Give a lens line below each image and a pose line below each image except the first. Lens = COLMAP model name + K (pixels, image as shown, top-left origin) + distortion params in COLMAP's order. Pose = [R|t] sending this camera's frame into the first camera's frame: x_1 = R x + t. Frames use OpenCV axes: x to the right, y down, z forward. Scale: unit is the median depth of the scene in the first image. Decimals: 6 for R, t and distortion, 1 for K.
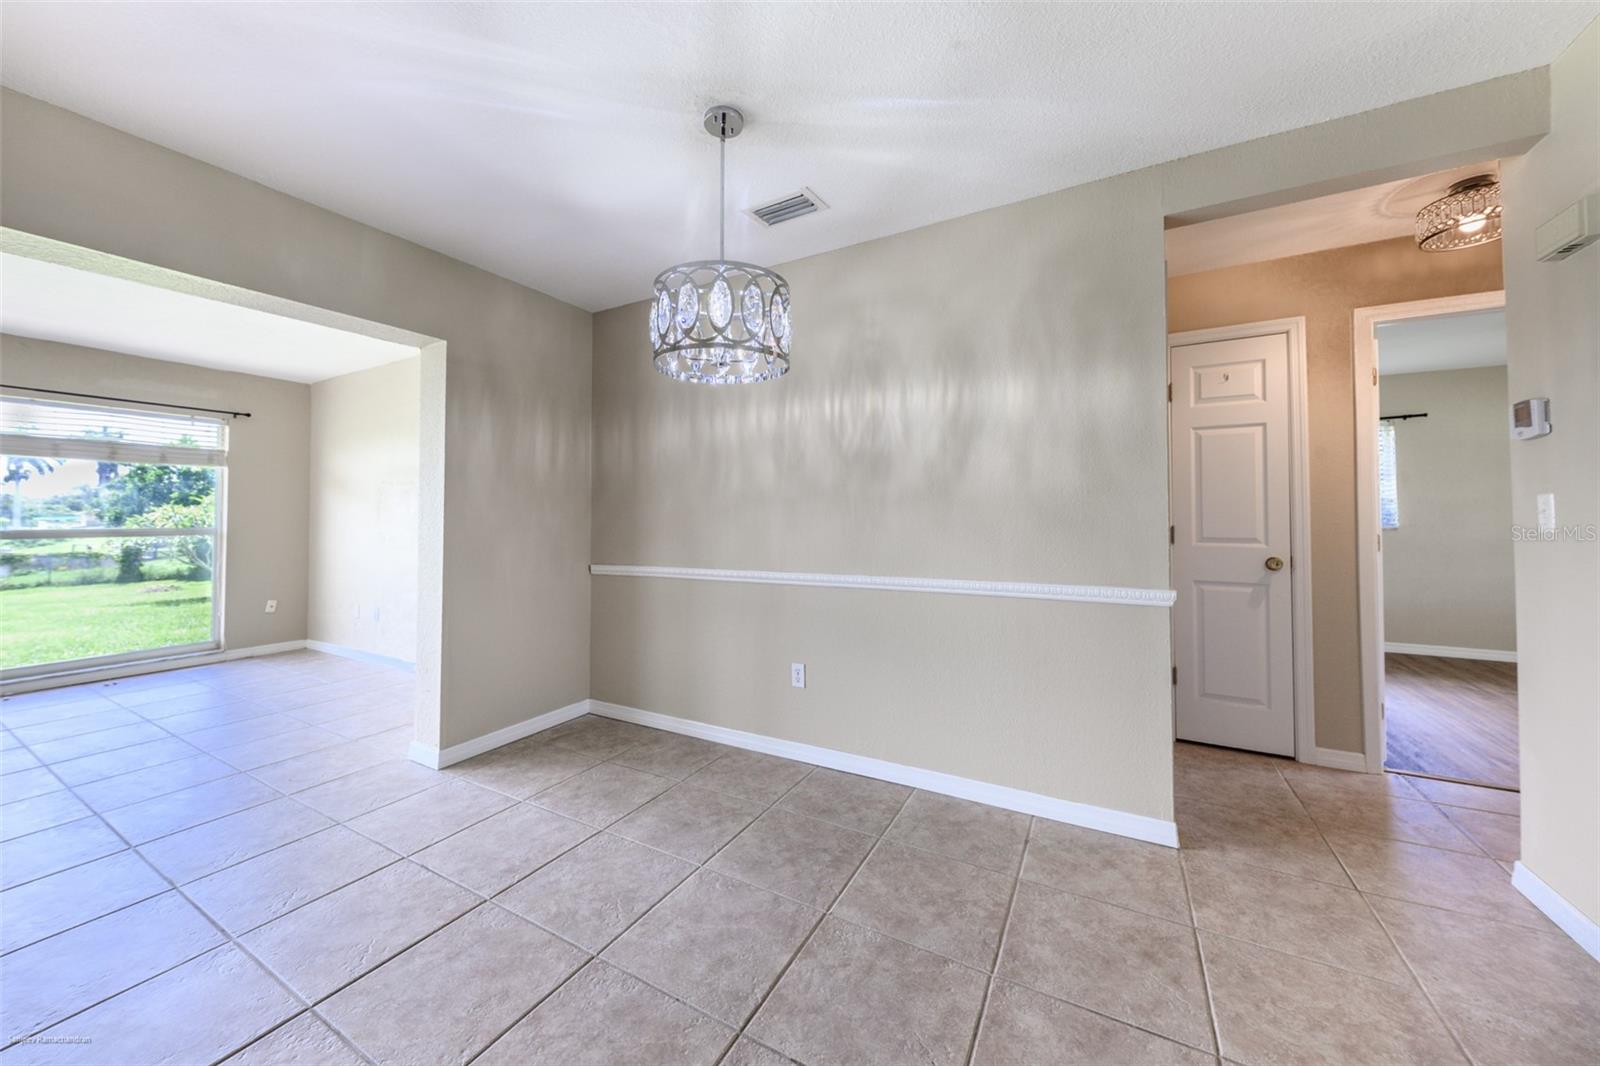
lens RADIAL K [[584.9, 0, 800.0], [0, 584.9, 533.0], [0, 0, 1]] dist [0.000010, -0.000002]
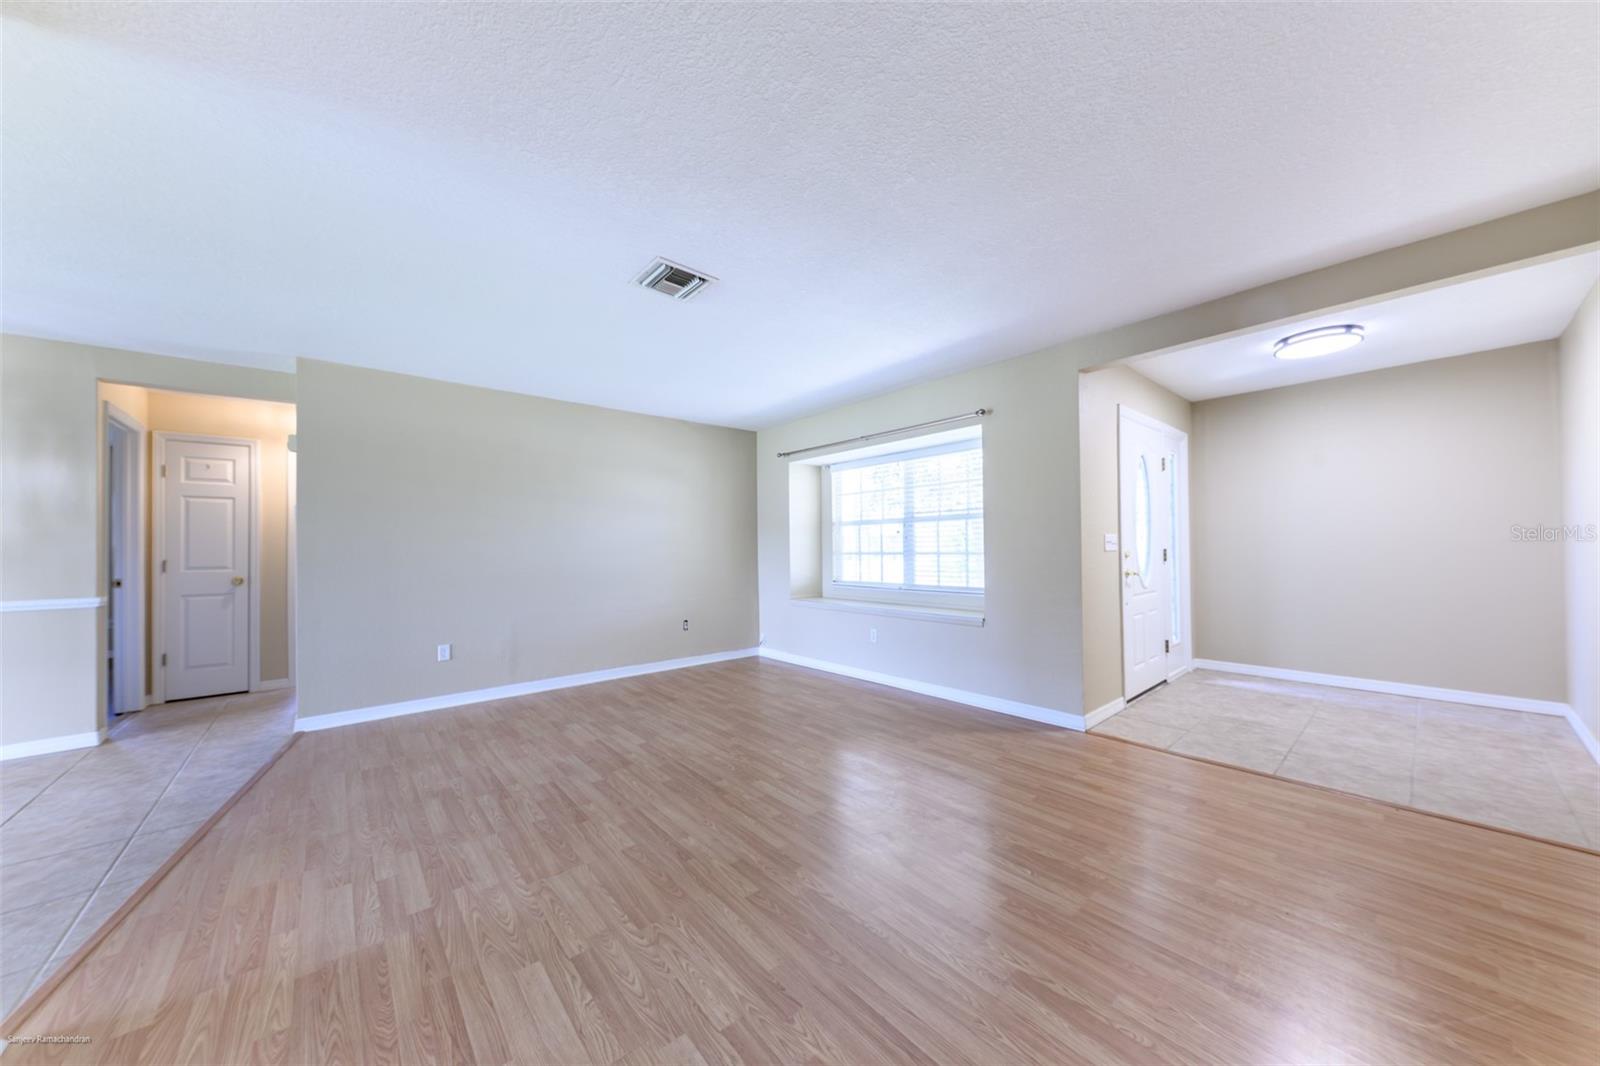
lens RADIAL K [[544.3, 0, 800.0], [0, 544.3, 533.0], [0, 0, 1]] dist [0.000693, -0.000089]
pose [[0.334010, 0.020917, 0.942337, -0.139569], [0.035242, 0.998778, -0.034661, 0.026014], [-0.941910, 0.044787, 0.332864, -1.062768]]
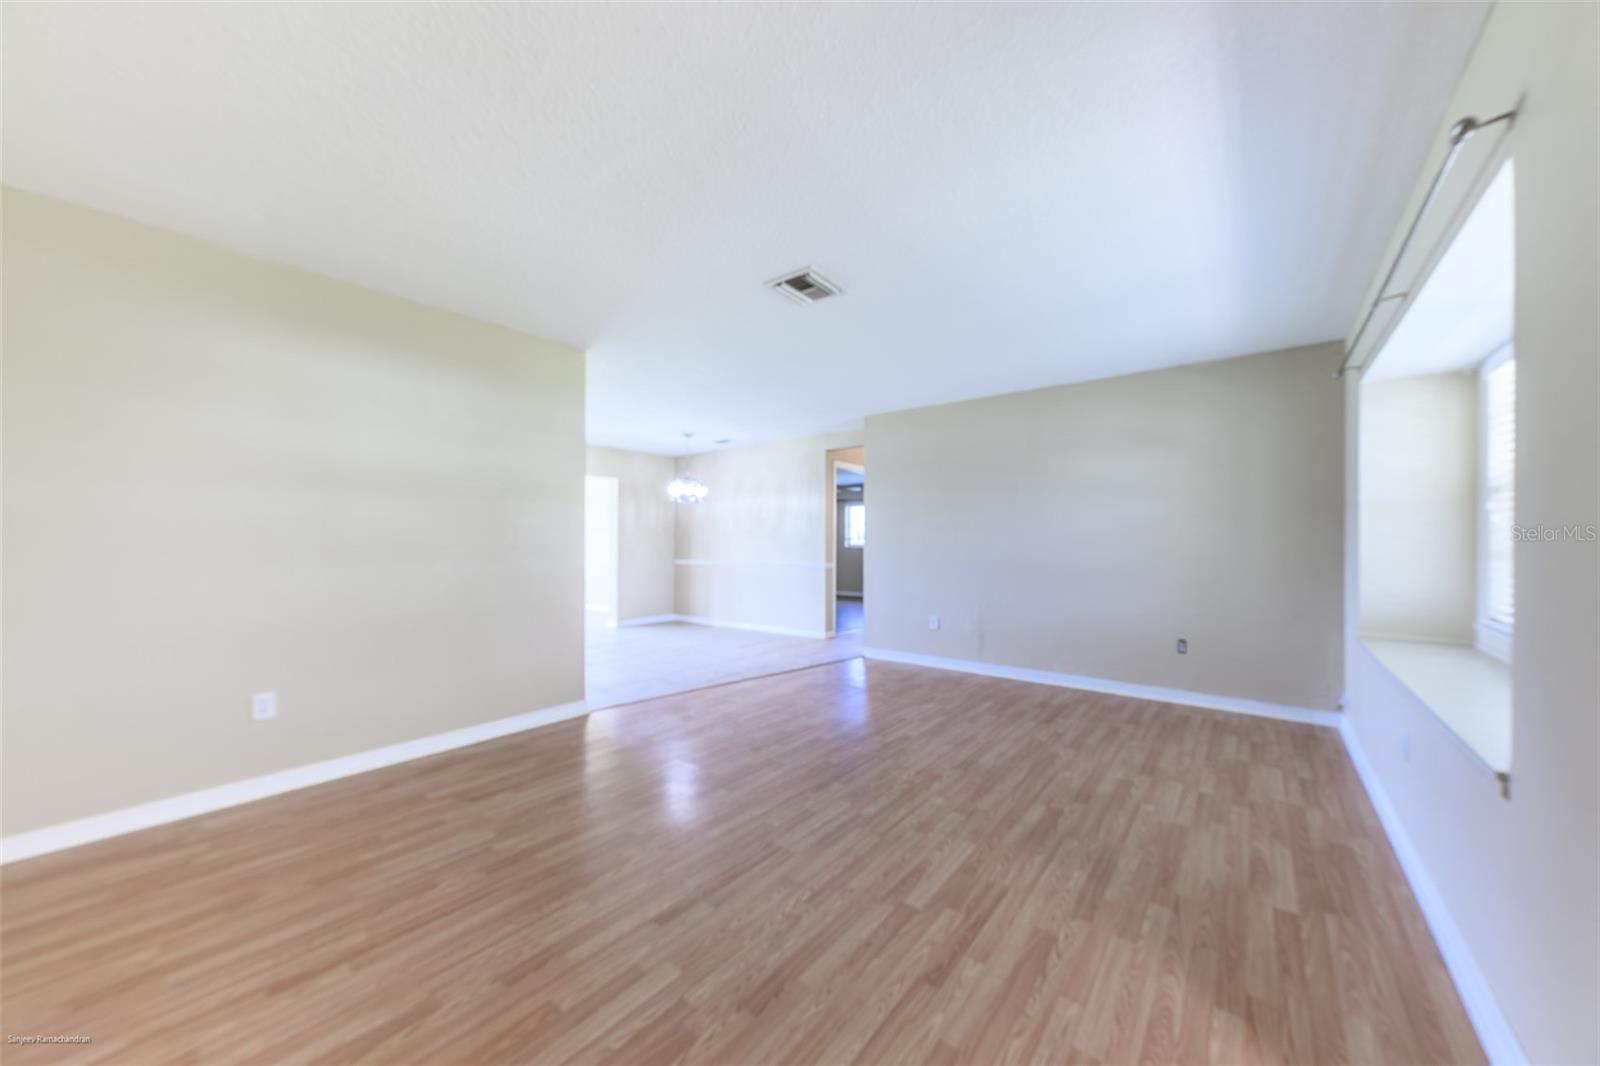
lens RADIAL K [[548.3, 0, 857.2], [0, 548.3, 591.9], [0, 0, 1]] dist [0.000771, -0.000104]
pose [[0.994429, 0.008008, -0.105102, 0.786728], [-0.000898, 0.997717, 0.067526, 0.035725], [0.105403, -0.067056, 0.992166, -1.461653]]
